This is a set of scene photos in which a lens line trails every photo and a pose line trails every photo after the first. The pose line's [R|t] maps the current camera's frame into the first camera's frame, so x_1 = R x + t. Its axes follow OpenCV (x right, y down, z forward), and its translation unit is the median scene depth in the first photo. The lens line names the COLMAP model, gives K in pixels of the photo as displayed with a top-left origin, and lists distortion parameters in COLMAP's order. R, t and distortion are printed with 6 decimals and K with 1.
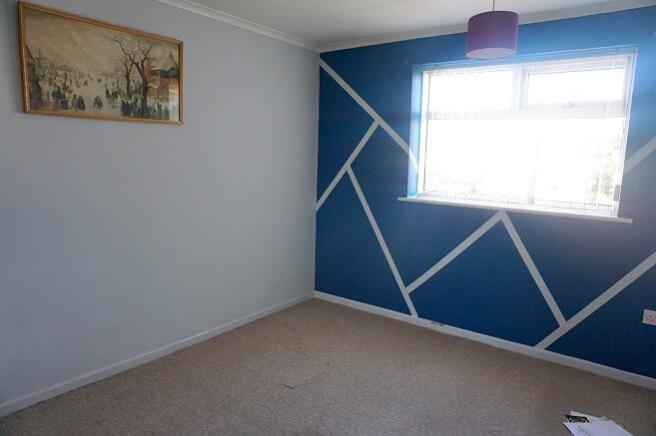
lens RADIAL K [[454.8, 0, 328.1], [0, 454.8, 214.8], [0, 0, 1]] dist [-0.002443, 0.002978]
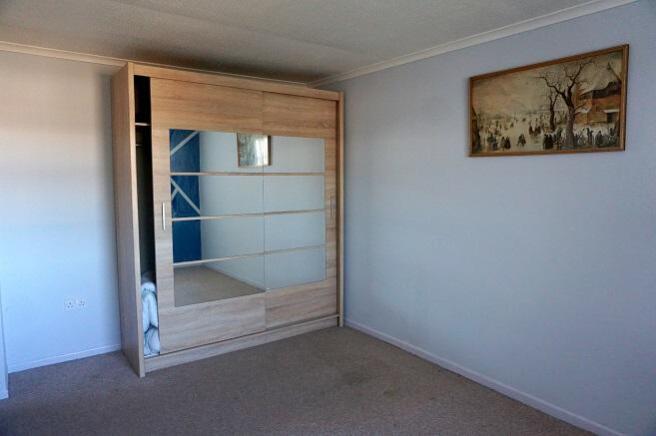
lens RADIAL K [[454.8, 0, 326.6], [0, 454.8, 219.4], [0, 0, 1]] dist [-0.002443, 0.002978]
pose [[-0.318126, 0.057310, -0.946315, 0.666851], [-0.147416, 0.983040, 0.109092, -0.107589], [0.936517, 0.174207, -0.304282, 0.902777]]
